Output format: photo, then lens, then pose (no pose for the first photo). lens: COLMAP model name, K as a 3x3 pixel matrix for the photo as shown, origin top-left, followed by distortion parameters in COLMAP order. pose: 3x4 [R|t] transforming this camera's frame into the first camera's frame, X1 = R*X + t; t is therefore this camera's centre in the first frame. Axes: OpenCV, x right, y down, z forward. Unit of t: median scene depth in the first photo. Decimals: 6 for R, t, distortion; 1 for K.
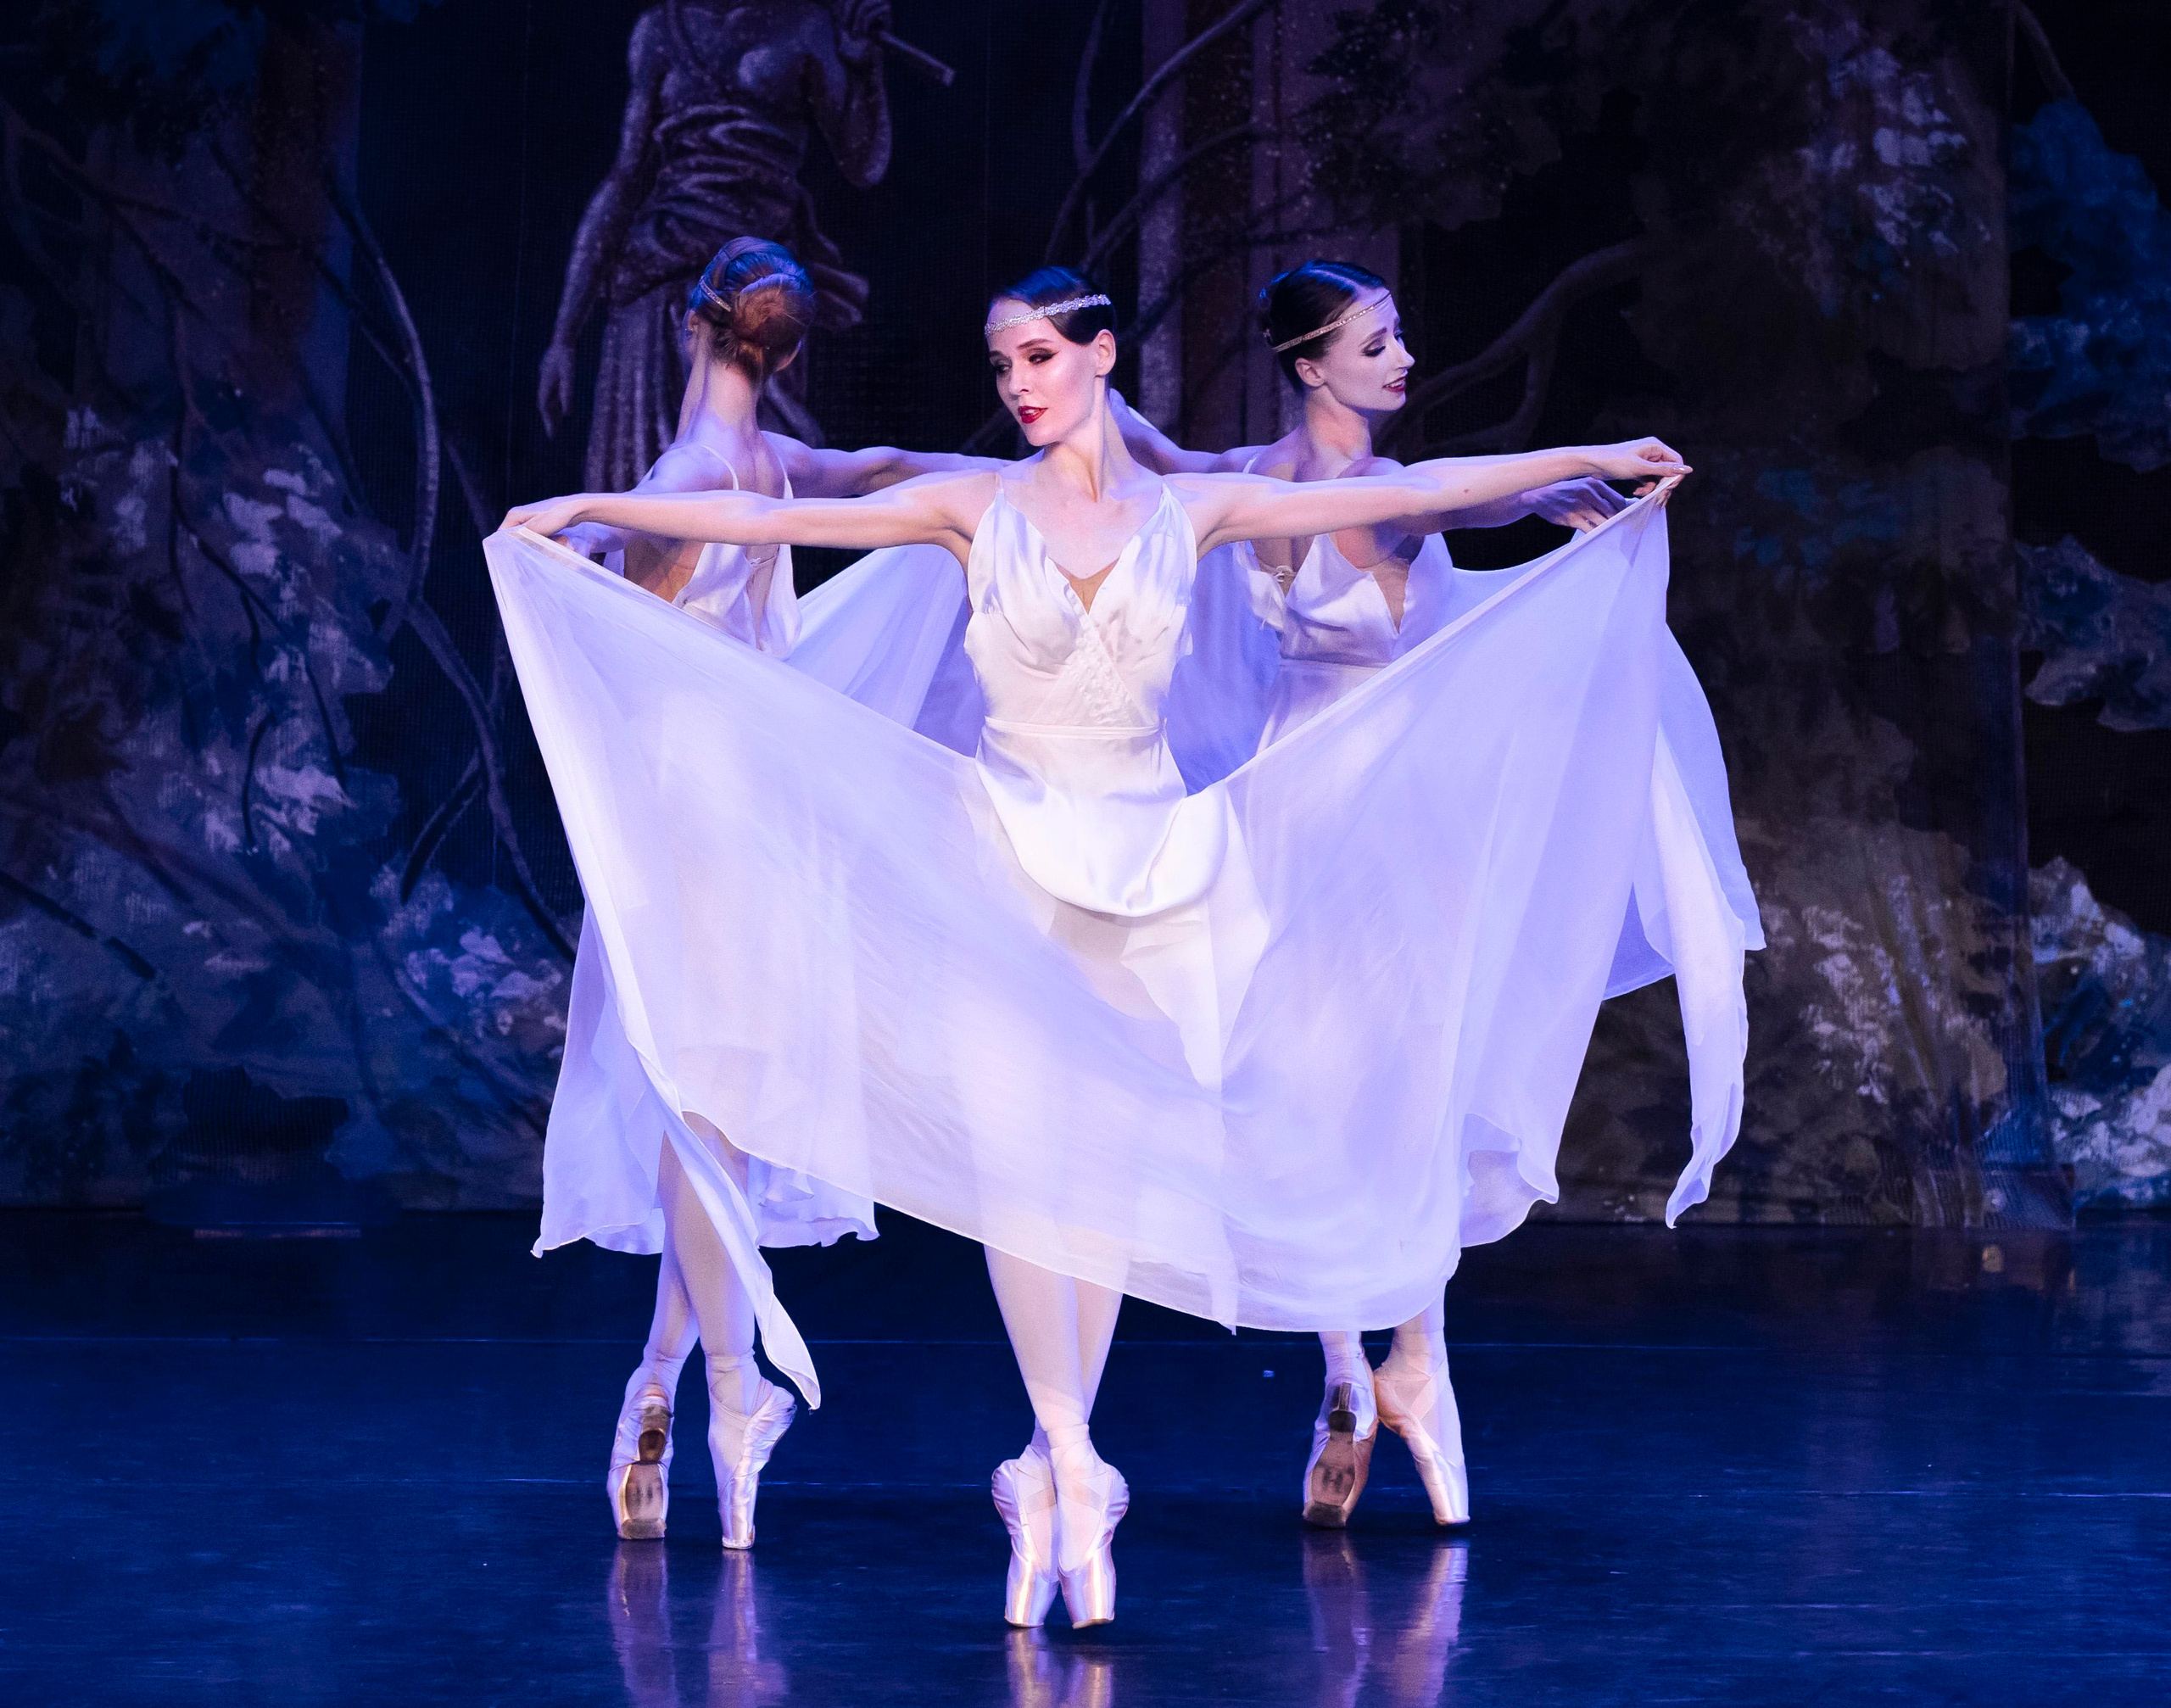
lens RADIAL K [[6301.4, 0, 1075.1], [0, 6301.4, 862.5], [0, 0, 1]] dist [0.016427, 0.000000]
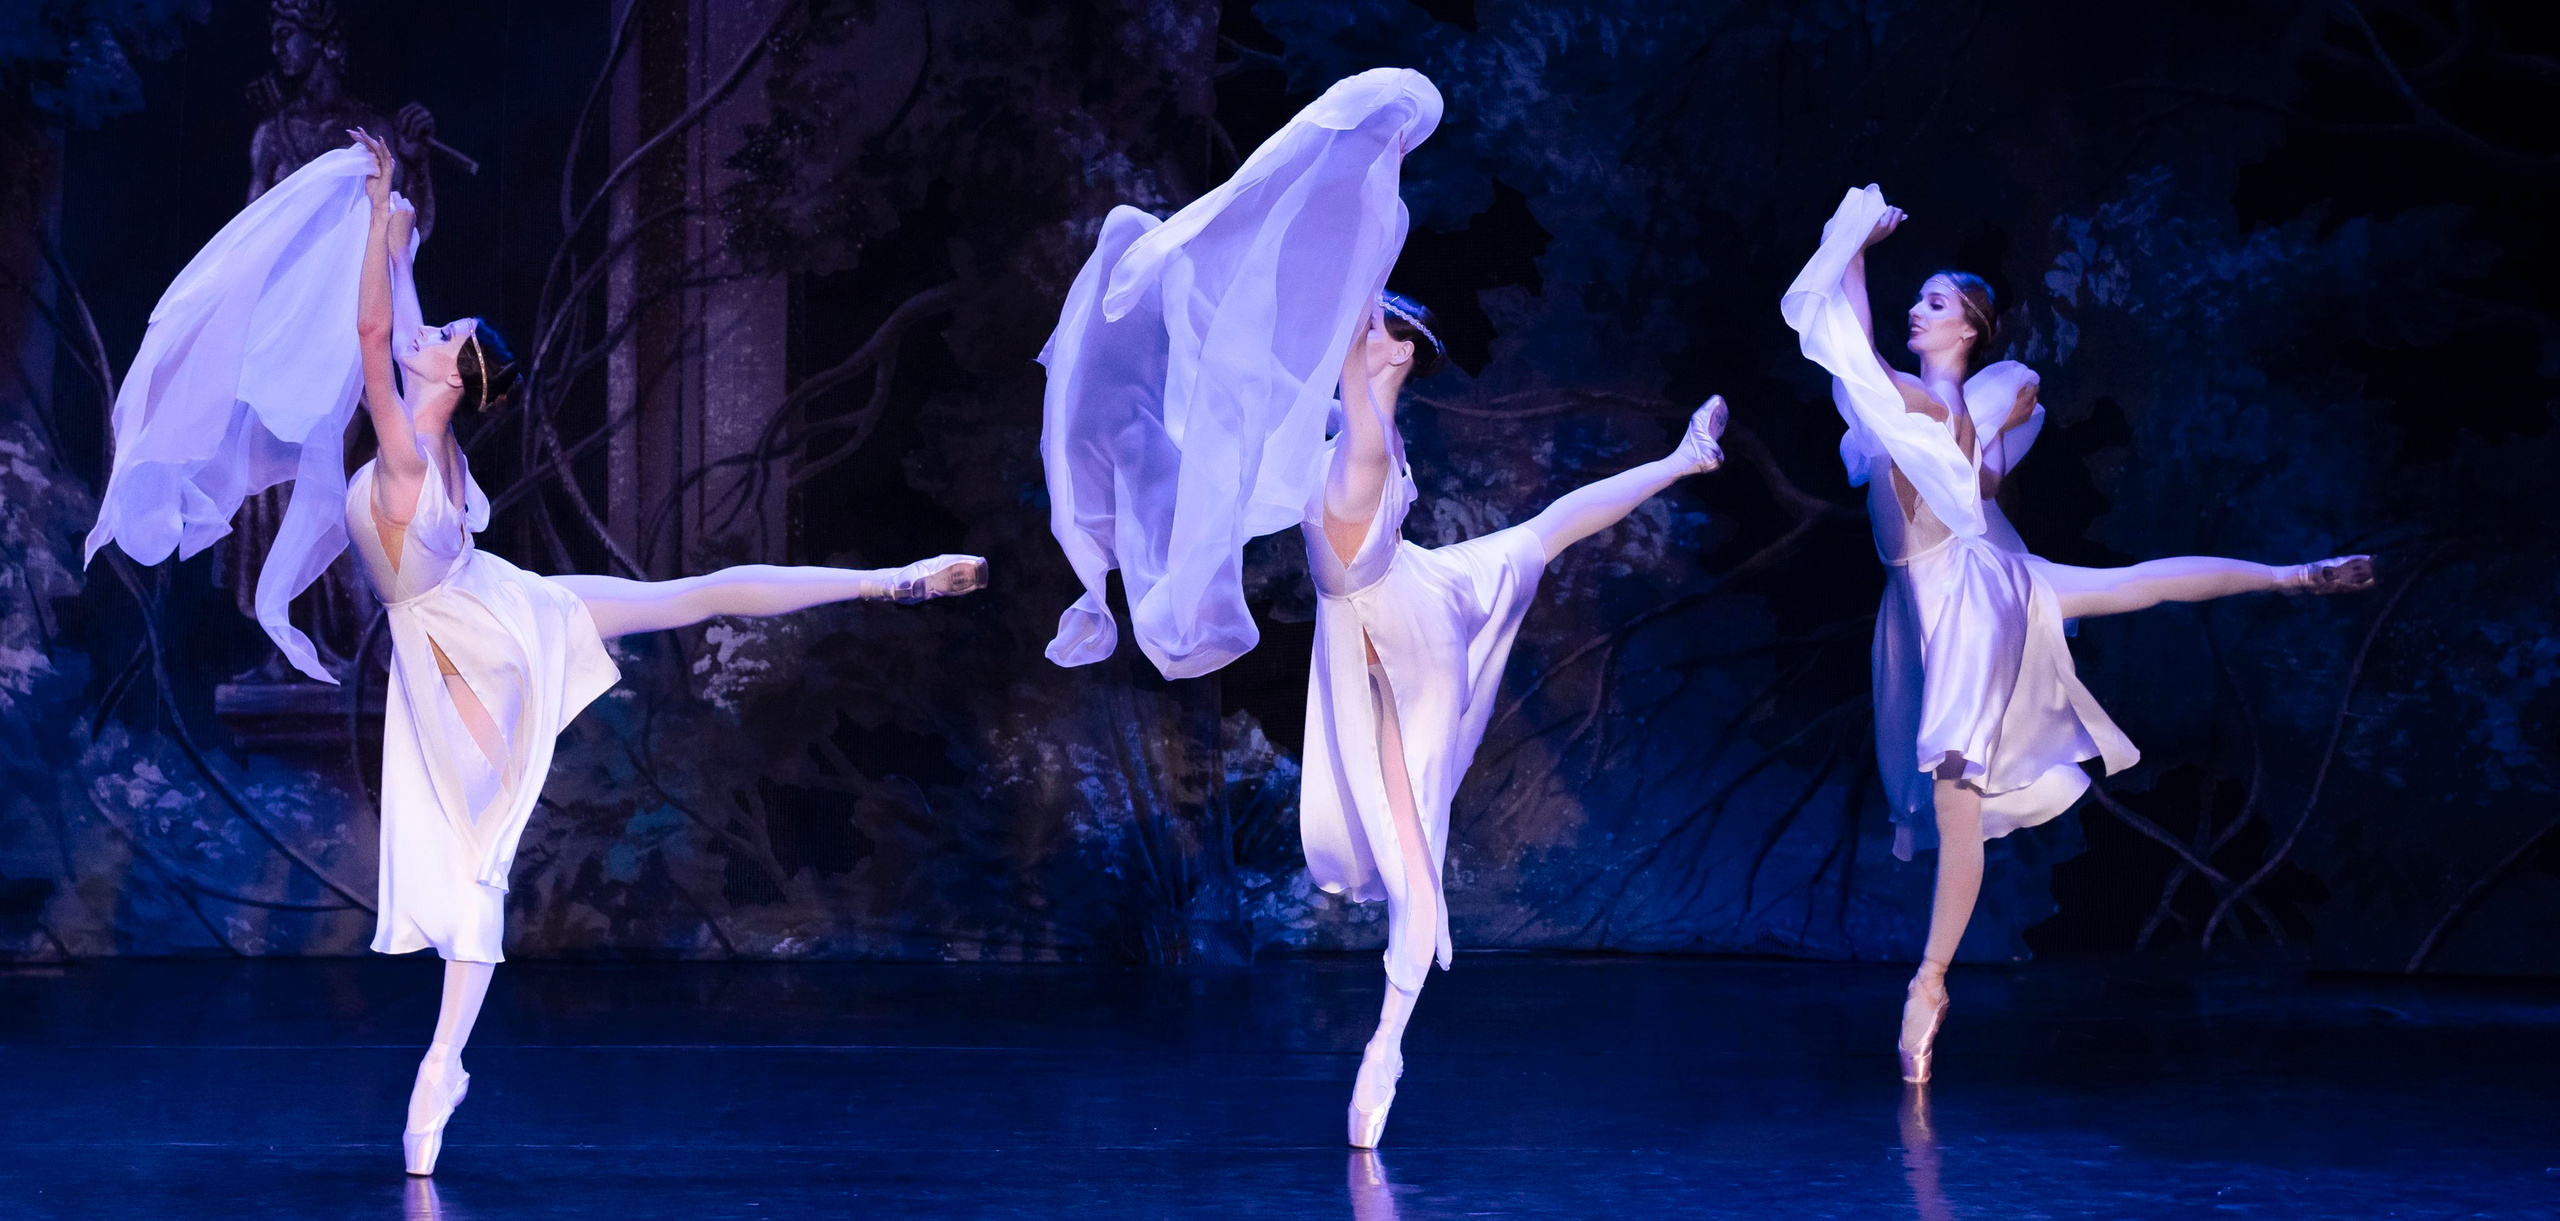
lens RADIAL K [[9132.1, 0, 1284.7], [0, 9132.1, 626.9], [0, 0, 1]] dist [0.036375, 0.000000]
pose [[0.997934, -0.000400, 0.064240, 0.030547], [-0.000083, 0.999972, 0.007521, -0.035618], [-0.064241, -0.007511, 0.997906, -1.096970]]
